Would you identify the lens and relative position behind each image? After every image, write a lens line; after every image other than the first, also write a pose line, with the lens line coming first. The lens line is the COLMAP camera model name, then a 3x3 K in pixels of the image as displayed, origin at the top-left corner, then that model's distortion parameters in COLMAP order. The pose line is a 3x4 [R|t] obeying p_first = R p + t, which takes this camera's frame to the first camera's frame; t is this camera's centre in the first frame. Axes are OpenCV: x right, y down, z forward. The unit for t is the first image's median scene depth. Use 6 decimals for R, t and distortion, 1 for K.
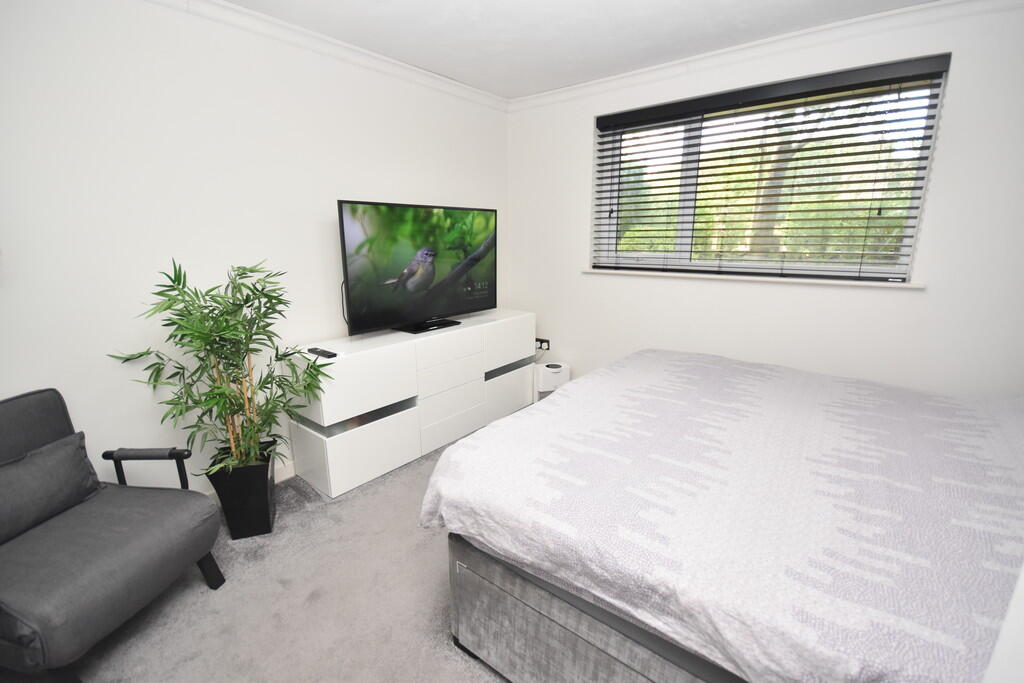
lens RADIAL K [[450.6, 0, 513.4], [0, 450.6, 344.8], [0, 0, 1]] dist [0.003418, -0.000285]
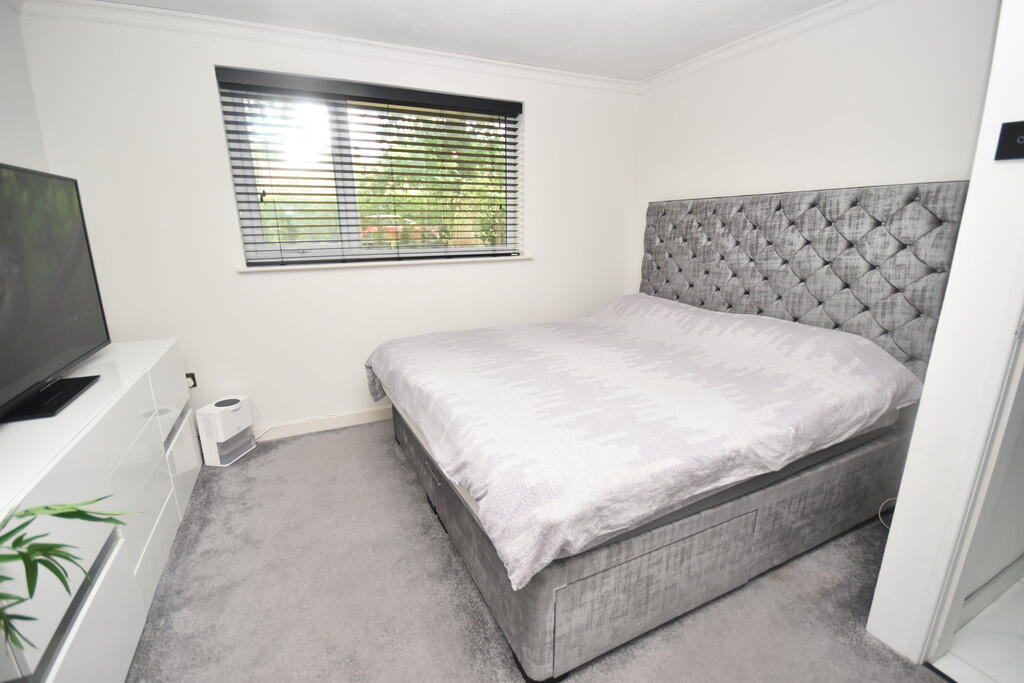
lens RADIAL K [[450.6, 0, 513.3], [0, 450.6, 341.1], [0, 0, 1]] dist [0.003418, -0.000285]
pose [[0.439031, -0.224807, 0.869893, -0.759157], [0.217471, 0.965991, 0.139885, -0.120459], [-0.871756, 0.127762, 0.472989, 0.549733]]
